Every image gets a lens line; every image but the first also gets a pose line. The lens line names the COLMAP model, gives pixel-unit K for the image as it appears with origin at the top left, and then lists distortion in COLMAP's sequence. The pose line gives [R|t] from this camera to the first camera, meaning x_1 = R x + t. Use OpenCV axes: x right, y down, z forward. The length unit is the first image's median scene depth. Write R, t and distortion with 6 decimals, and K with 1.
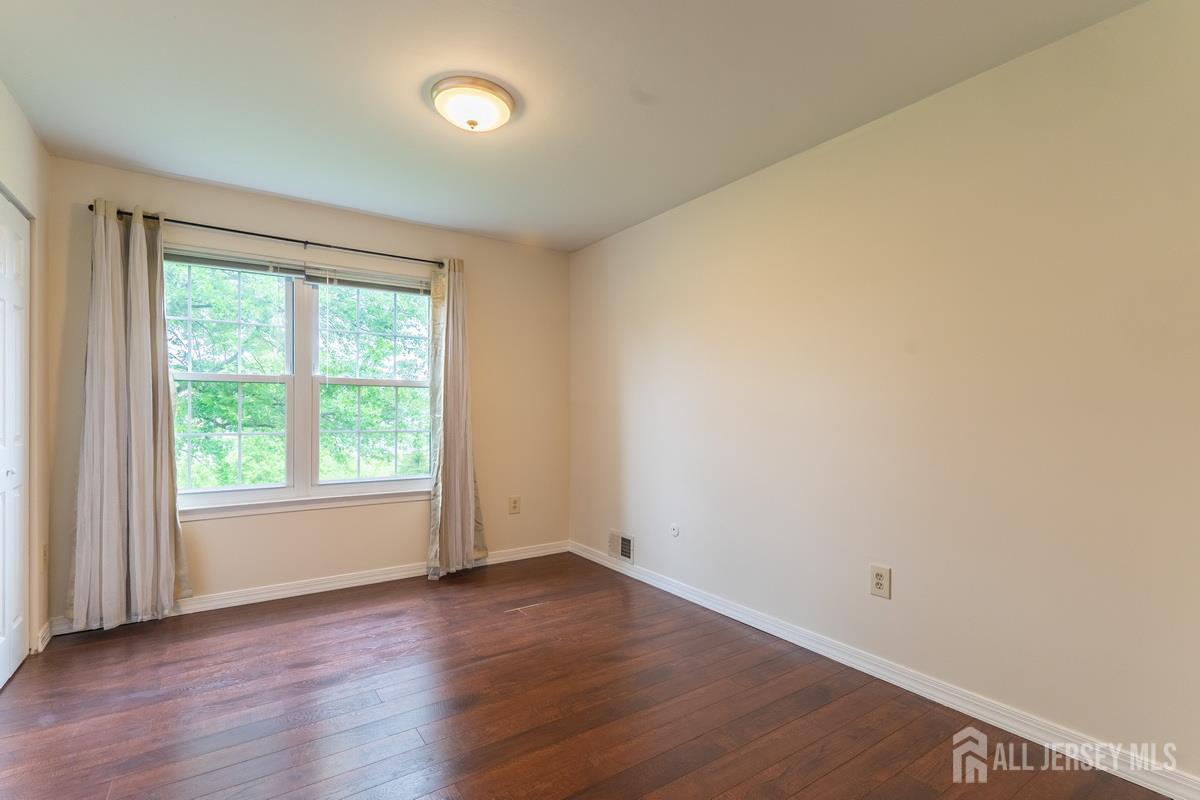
lens RADIAL K [[560.4, 0, 599.6], [0, 560.4, 406.0], [0, 0, 1]] dist [-0.002206, -0.000428]
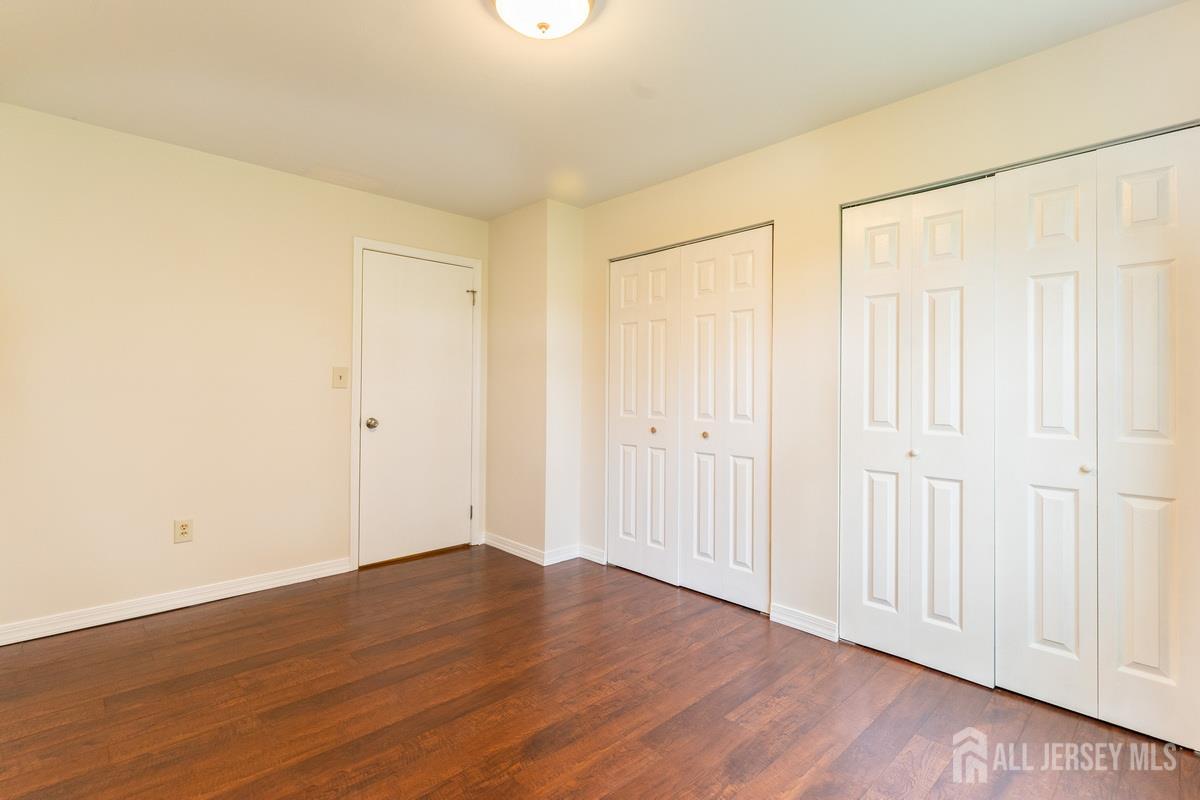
lens RADIAL K [[560.9, 0, 596.2], [0, 560.9, 382.6], [0, 0, 1]] dist [-0.000981, -0.000352]
pose [[-0.988427, -0.014049, -0.151044, -0.135944], [-0.010830, 0.999697, -0.022115, 0.010106], [0.151308, -0.020223, -0.988280, 1.283207]]
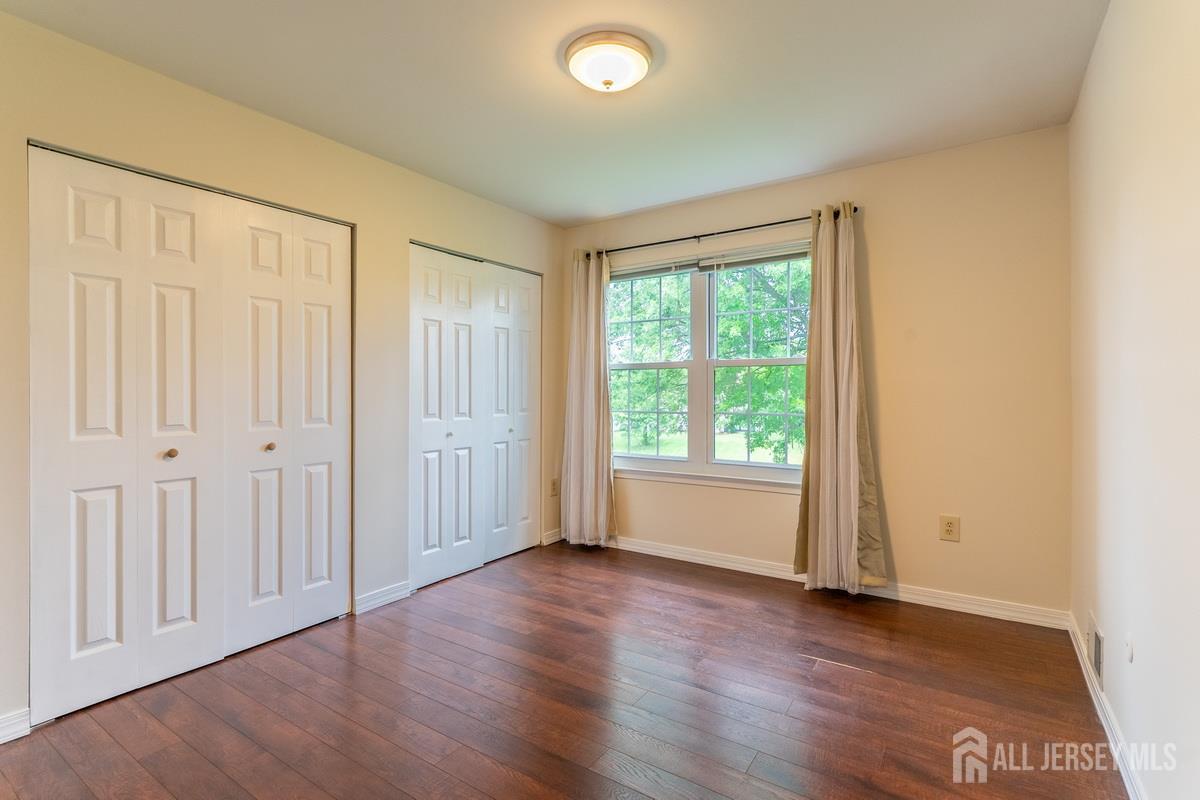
lens RADIAL K [[560.9, 0, 596.2], [0, 560.9, 382.6], [0, 0, 1]] dist [-0.000981, -0.000352]
pose [[0.355143, -0.022634, -0.934538, 0.454593], [0.012291, 0.999733, -0.019543, 0.009154], [0.934731, -0.004546, 0.355326, 0.472723]]
